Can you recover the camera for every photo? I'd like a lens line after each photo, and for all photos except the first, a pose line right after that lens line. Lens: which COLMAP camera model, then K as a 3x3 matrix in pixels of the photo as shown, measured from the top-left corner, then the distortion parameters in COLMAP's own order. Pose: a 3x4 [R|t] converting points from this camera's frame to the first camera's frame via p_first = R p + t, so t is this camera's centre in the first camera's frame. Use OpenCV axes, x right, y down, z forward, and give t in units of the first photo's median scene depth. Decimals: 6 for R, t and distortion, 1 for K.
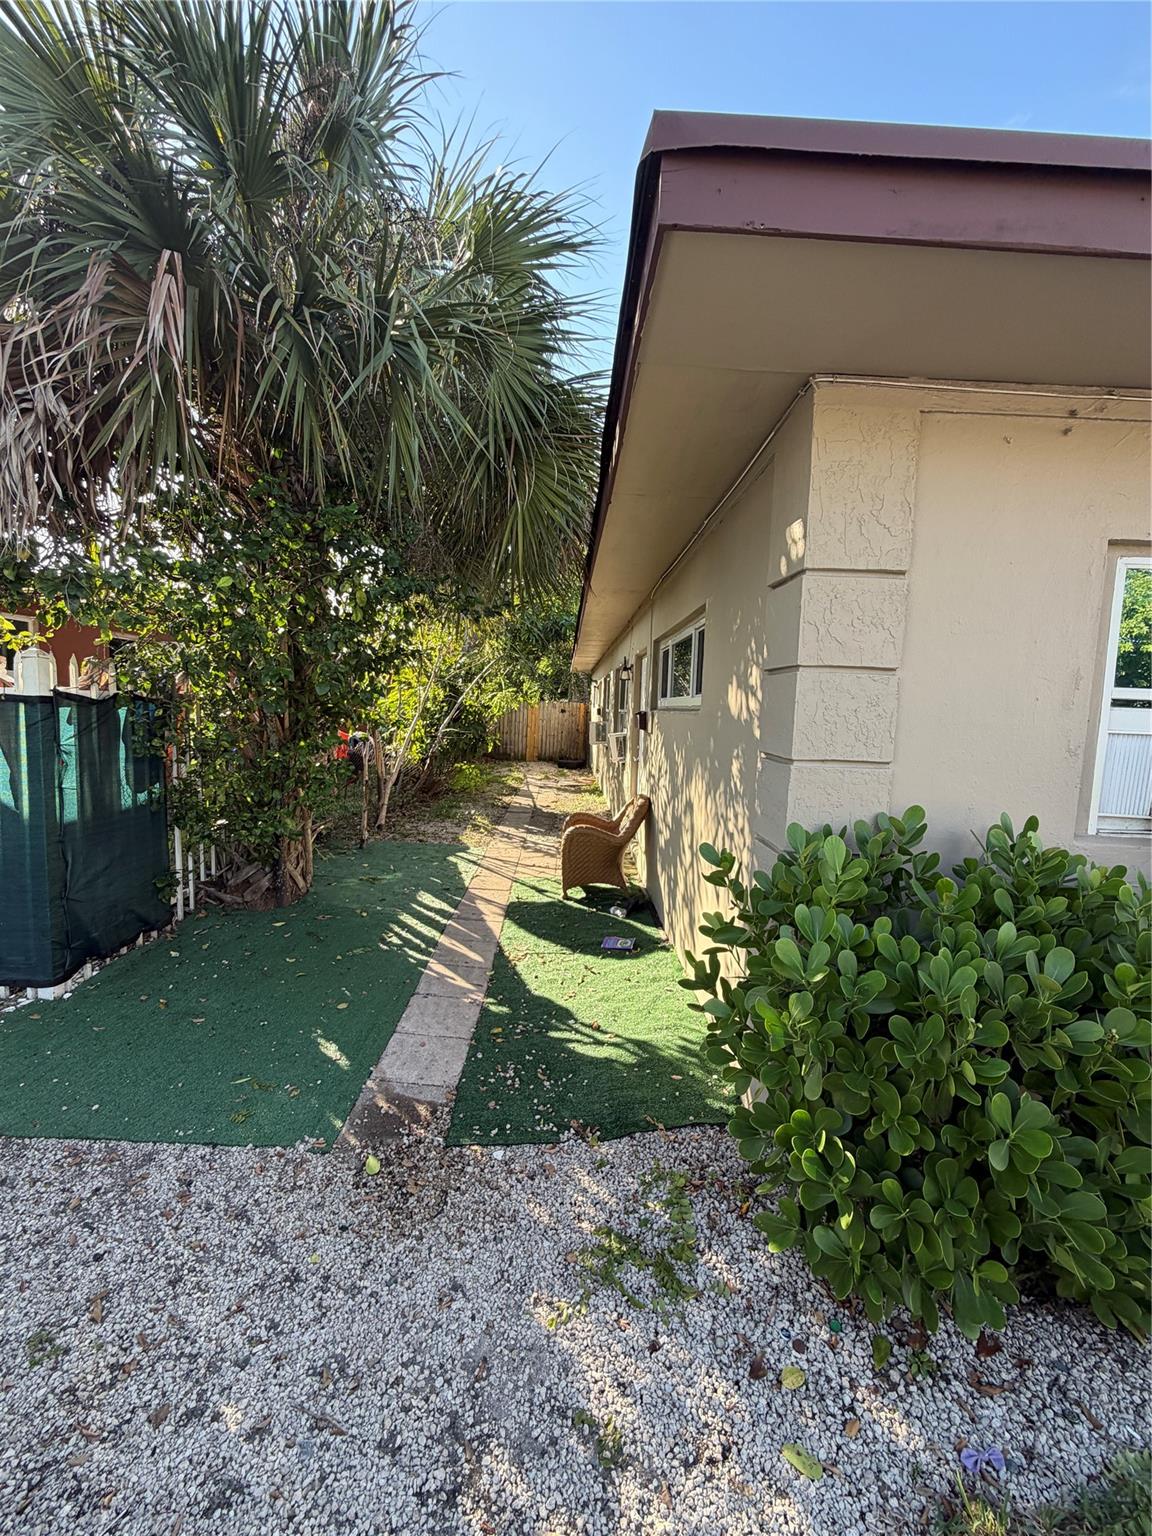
lens RADIAL K [[617.7, 0, 576.0], [0, 617.7, 768.0], [0, 0, 1]] dist [0.000596, -0.000167]
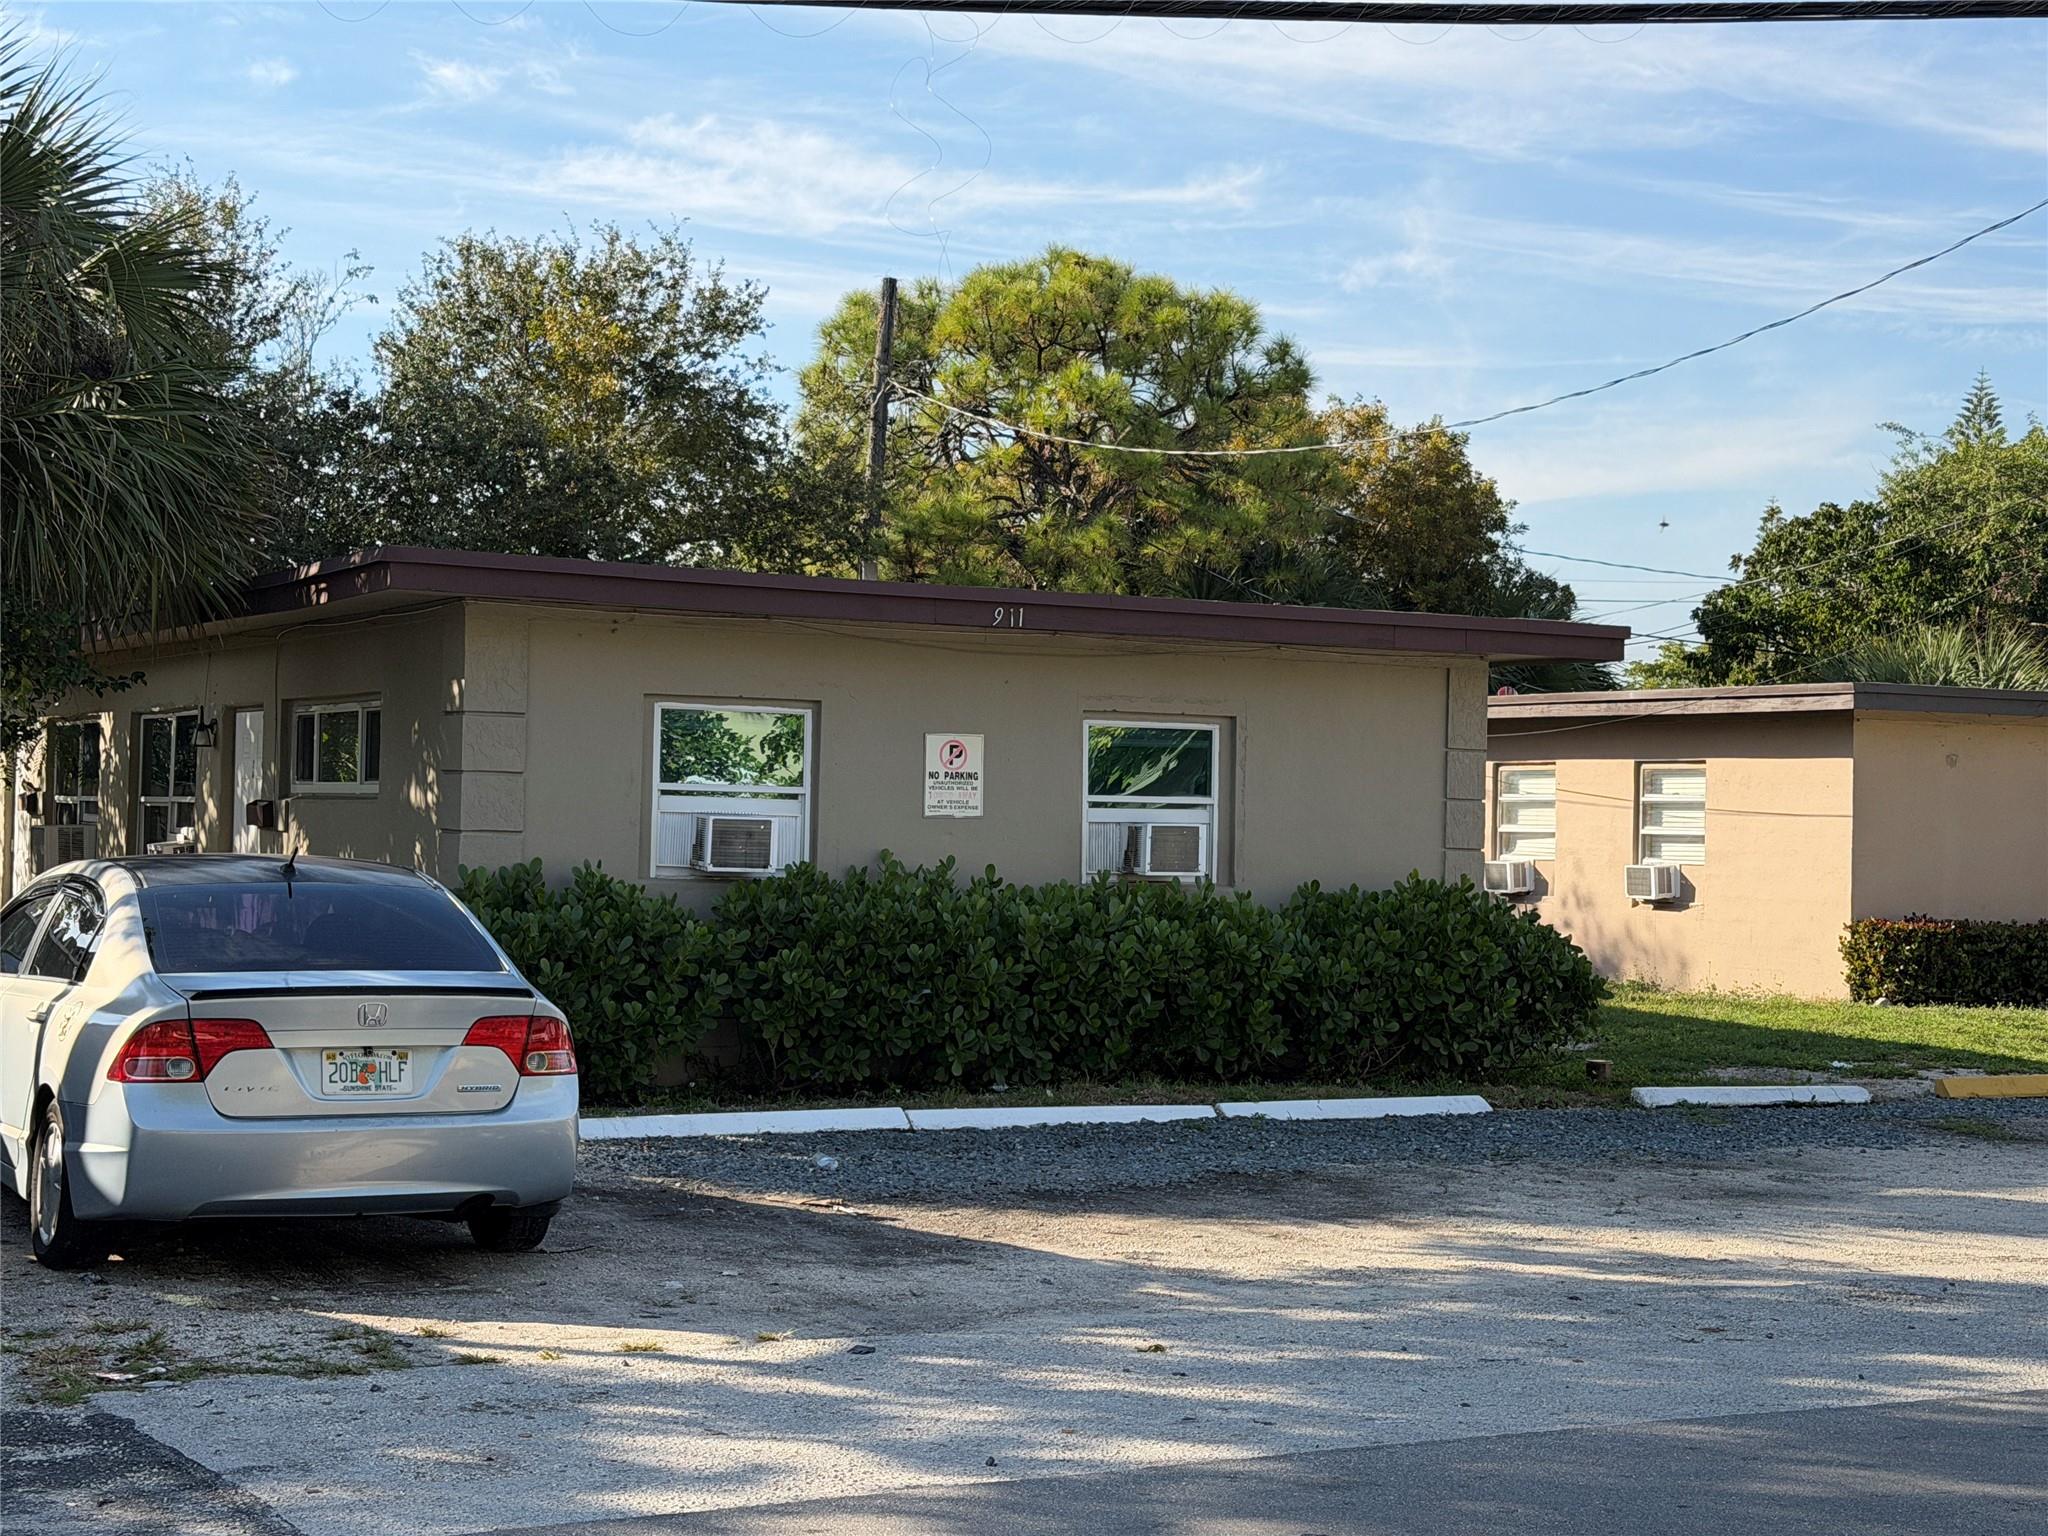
lens RADIAL K [[3117.0, 0, 1024.0], [0, 3117.0, 768.0], [0, 0, 1]] dist [0.106712, 0.015658]
pose [[0.888883, -0.002642, 0.458128, -0.961049], [0.048680, 0.994867, -0.088714, 0.287962], [-0.455541, 0.101158, 0.884448, -3.190124]]
